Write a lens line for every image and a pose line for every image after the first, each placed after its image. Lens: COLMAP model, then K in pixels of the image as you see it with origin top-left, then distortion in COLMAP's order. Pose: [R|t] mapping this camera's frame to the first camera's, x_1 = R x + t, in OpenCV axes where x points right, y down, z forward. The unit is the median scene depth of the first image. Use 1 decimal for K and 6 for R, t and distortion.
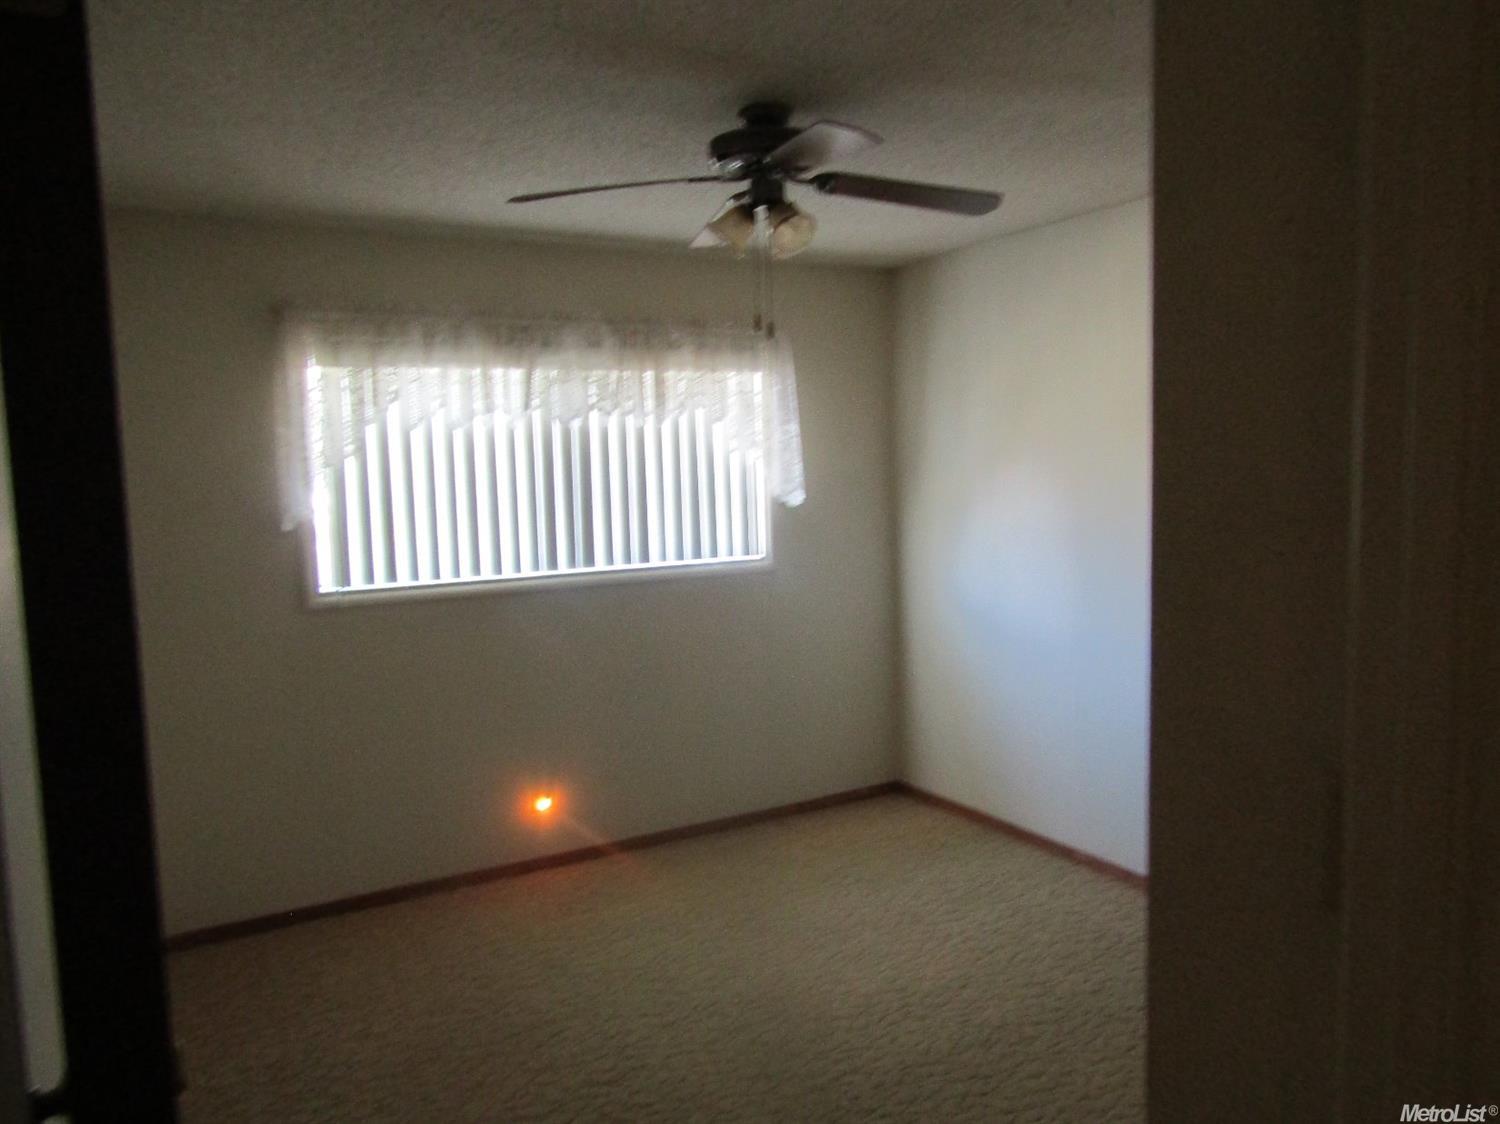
lens RADIAL K [[1084.2, 0, 750.0], [0, 1084.2, 562.0], [0, 0, 1]] dist [0.003080, 0.004973]
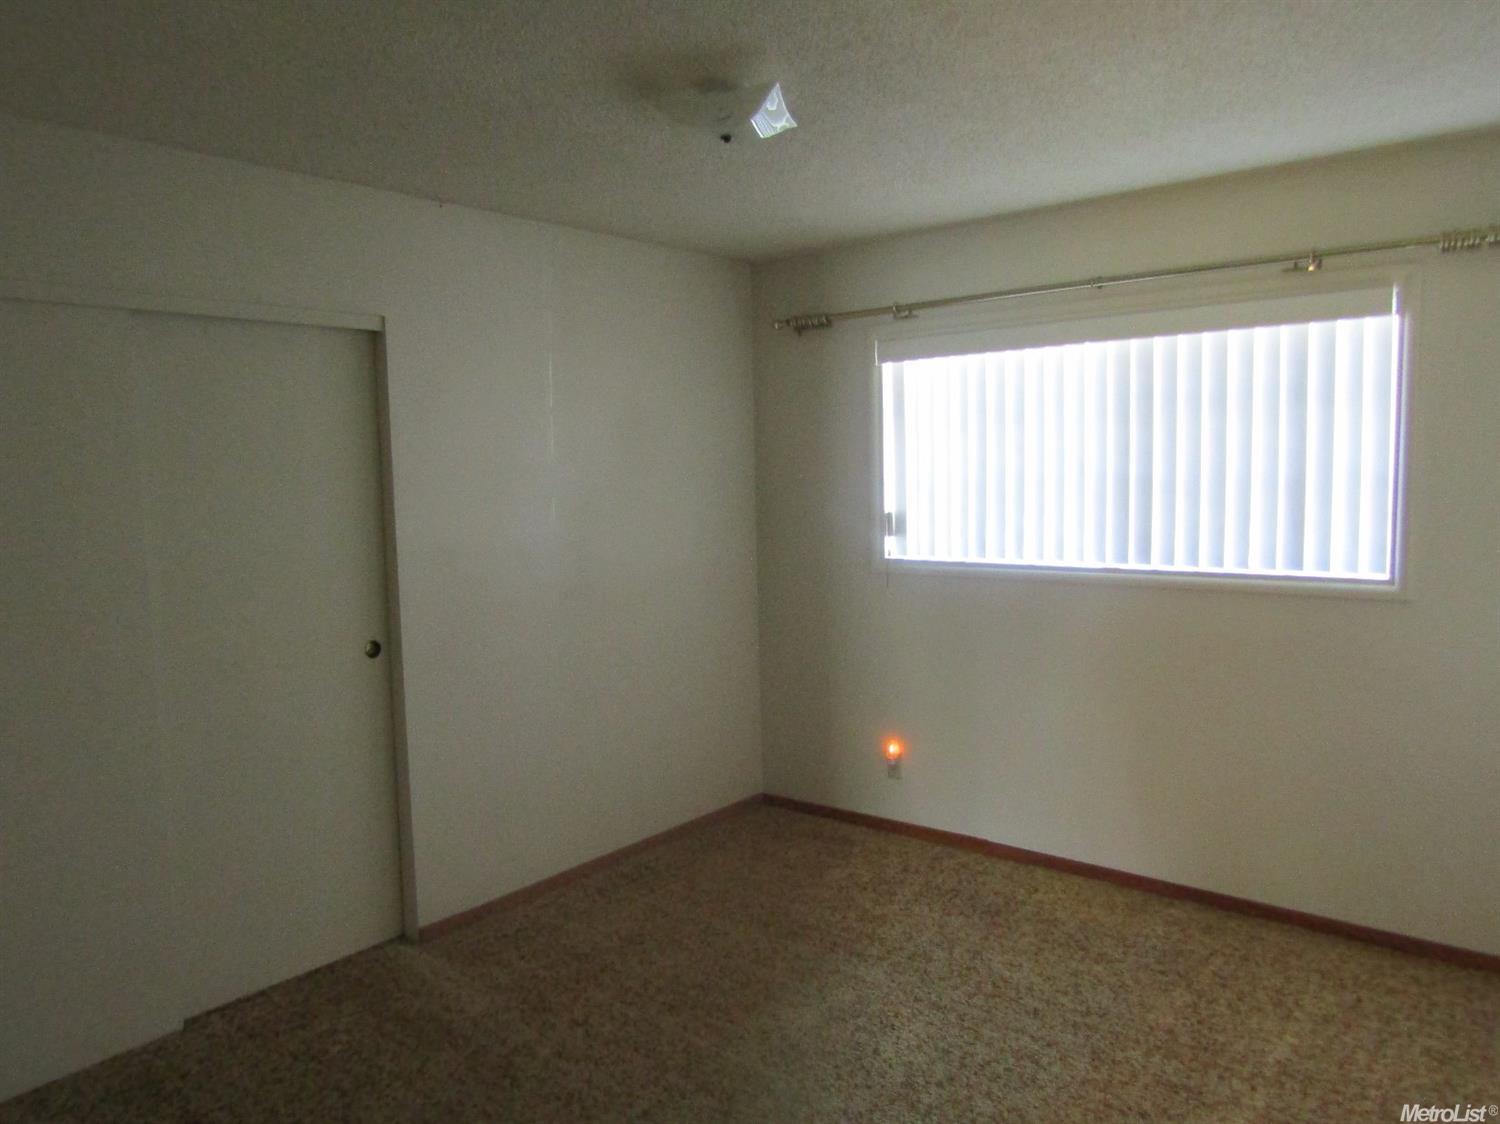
lens RADIAL K [[1084.2, 0, 750.0], [0, 1084.2, 562.0], [0, 0, 1]] dist [0.003080, 0.004973]
pose [[0.358031, 0.100164, -0.928322, 0.513426], [-0.069382, 0.994335, 0.080528, -0.042352], [0.931128, 0.035577, 0.362952, 0.359839]]
